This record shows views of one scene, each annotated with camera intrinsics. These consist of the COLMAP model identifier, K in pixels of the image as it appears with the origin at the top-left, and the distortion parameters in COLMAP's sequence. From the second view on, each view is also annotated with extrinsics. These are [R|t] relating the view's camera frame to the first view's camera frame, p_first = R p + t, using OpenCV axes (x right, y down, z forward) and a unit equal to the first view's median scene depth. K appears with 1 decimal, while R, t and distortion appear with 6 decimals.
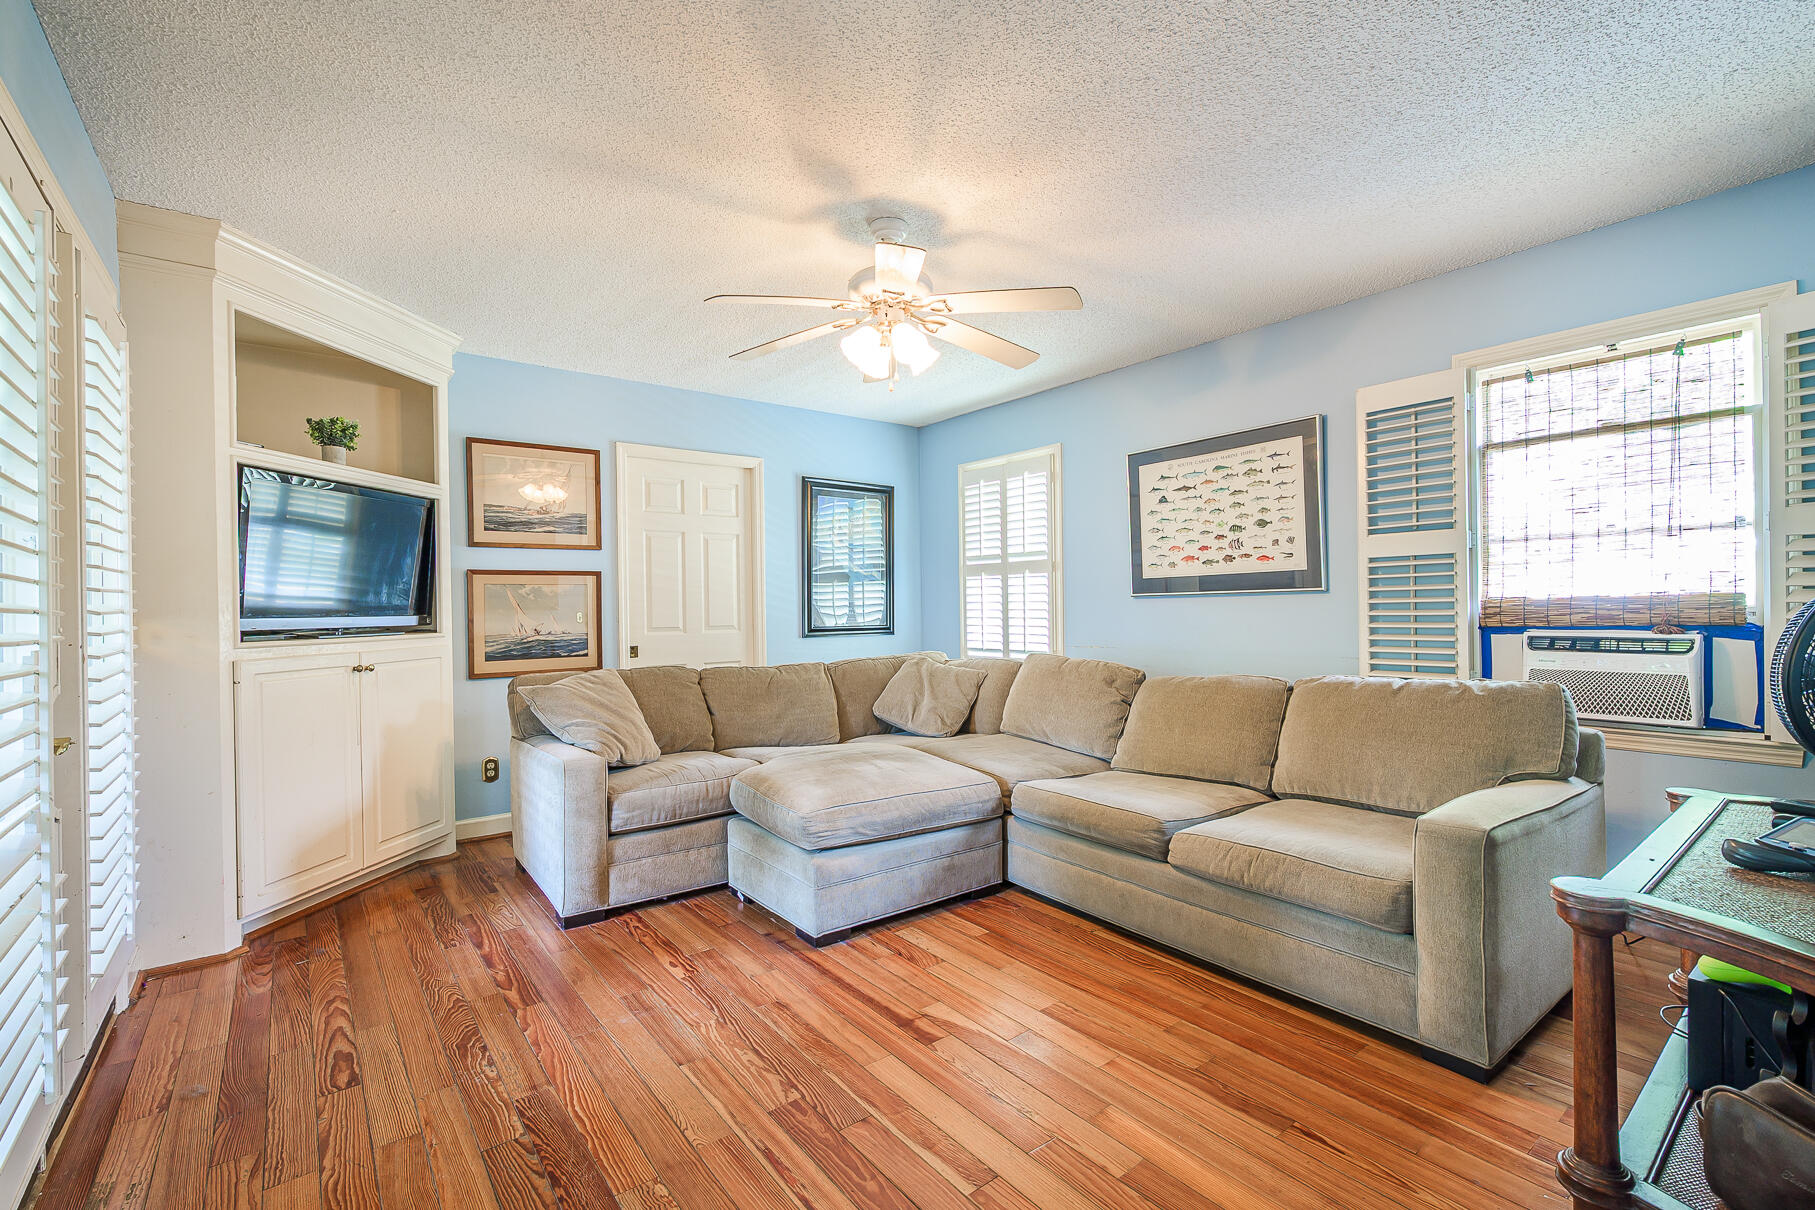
lens RADIAL K [[805.9, 0, 914.3], [0, 805.9, 604.0], [0, 0, 1]] dist [-0.000227, -0.000211]
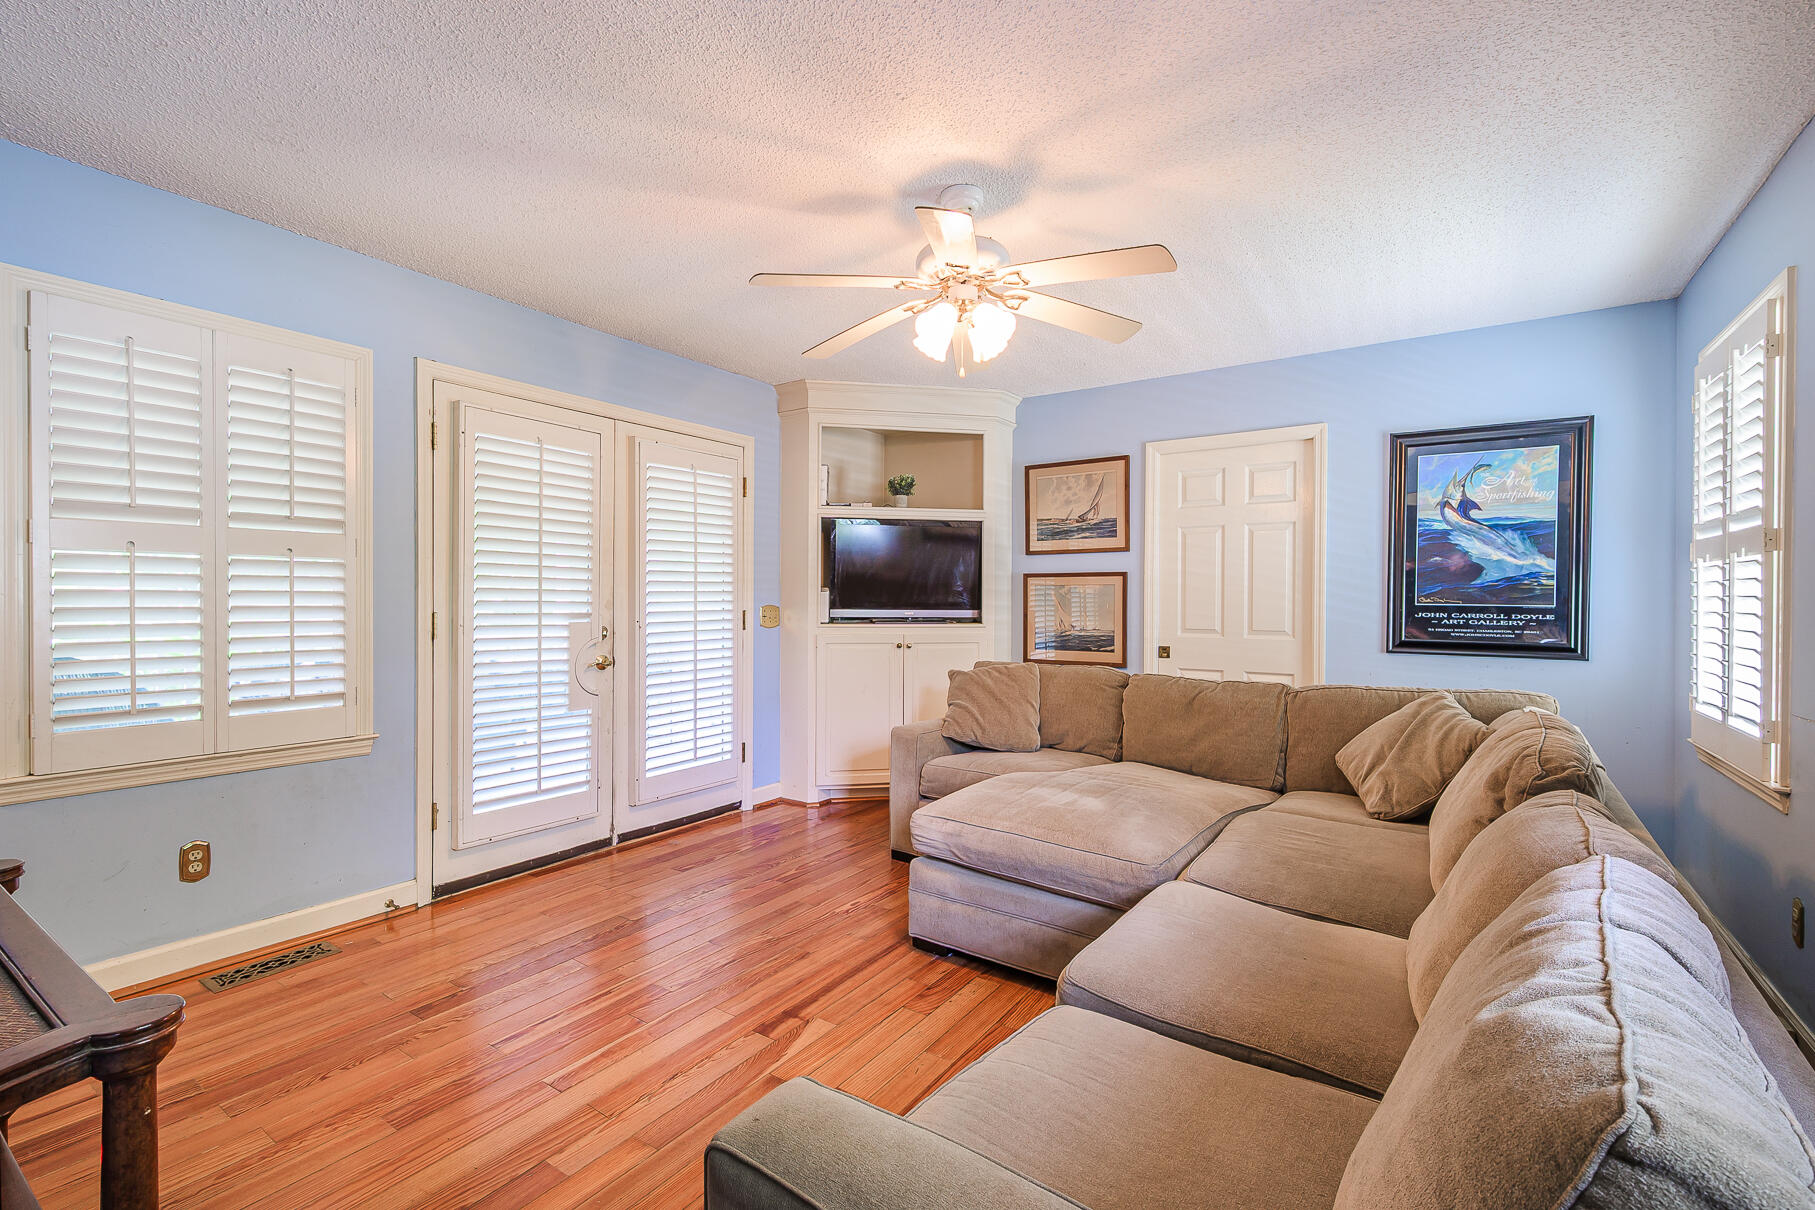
lens RADIAL K [[805.9, 0, 909.3], [0, 805.9, 604.4], [0, 0, 1]] dist [-0.000227, -0.000211]
pose [[0.289527, 0.019036, -0.956980, 0.541075], [-0.006257, 0.999818, 0.017995, -0.015975], [0.957149, 0.000778, 0.289594, 0.447451]]
